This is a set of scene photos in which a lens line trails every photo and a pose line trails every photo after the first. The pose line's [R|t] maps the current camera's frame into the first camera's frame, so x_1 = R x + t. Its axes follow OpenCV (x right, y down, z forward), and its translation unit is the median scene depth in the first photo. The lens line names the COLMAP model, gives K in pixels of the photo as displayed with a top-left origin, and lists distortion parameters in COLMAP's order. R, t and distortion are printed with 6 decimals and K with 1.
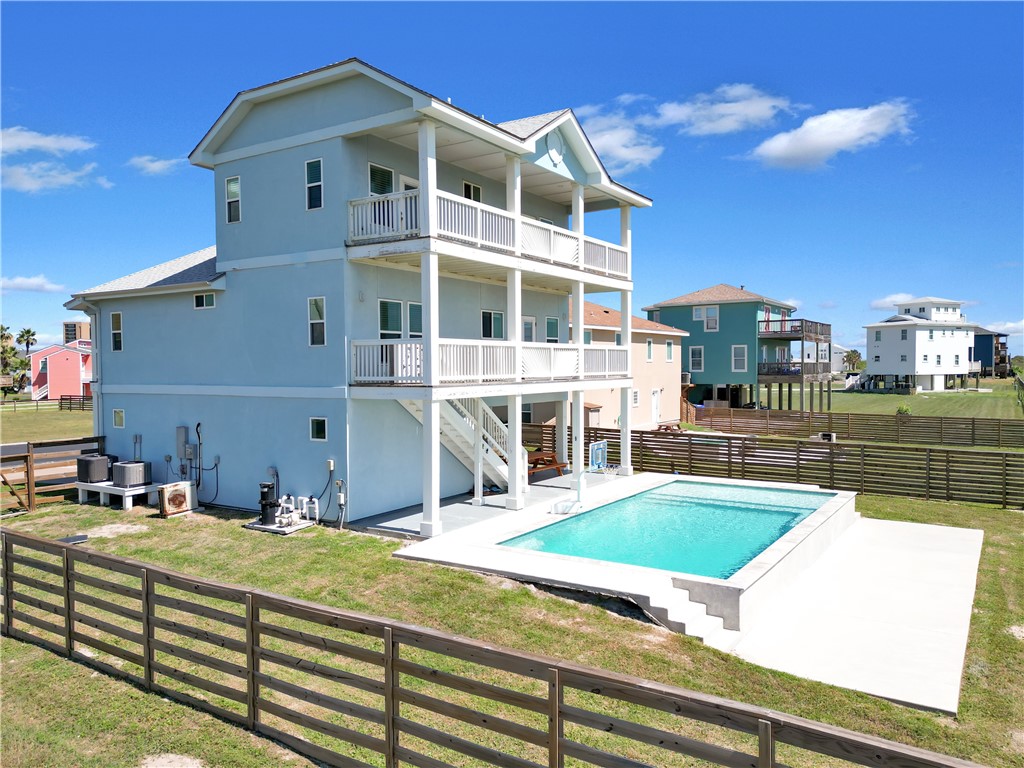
lens RADIAL K [[732.9, 0, 525.4], [0, 732.9, 401.7], [0, 0, 1]] dist [0.069421, -0.087784]
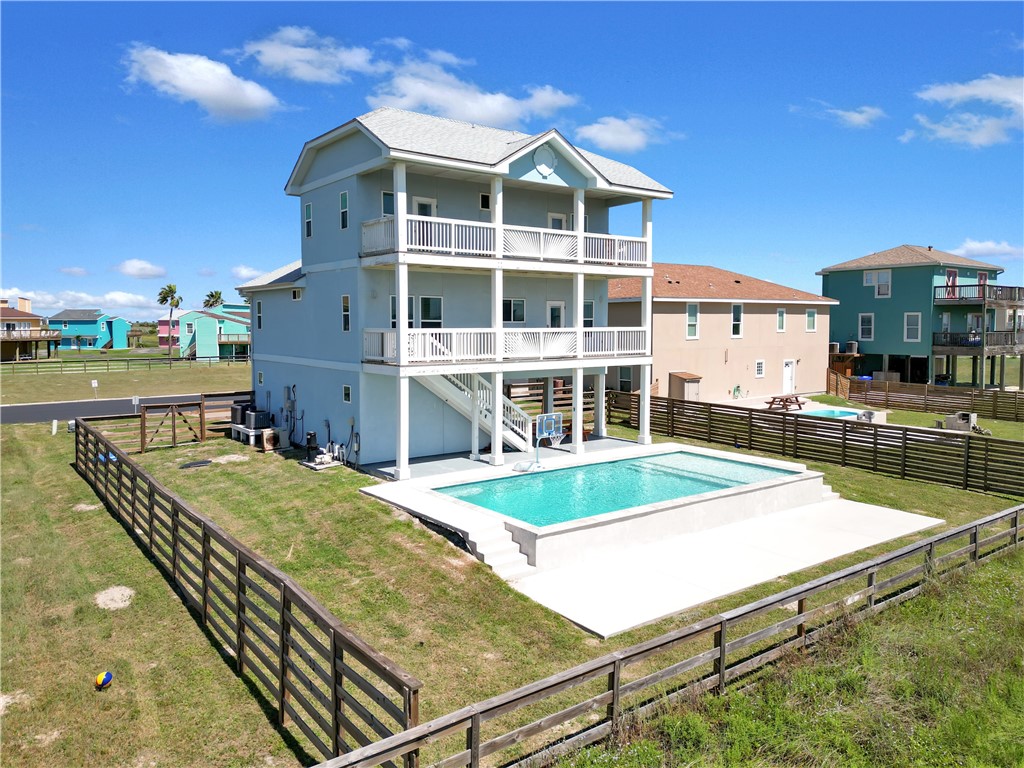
lens RADIAL K [[729.3, 0, 515.6], [0, 729.3, 380.3], [0, 0, 1]] dist [0.068304, -0.069898]
pose [[0.938669, 0.032641, -0.343271, 0.423283], [-0.022522, 0.999187, 0.033426, -0.035588], [0.344083, -0.023645, 0.938641, -0.127528]]
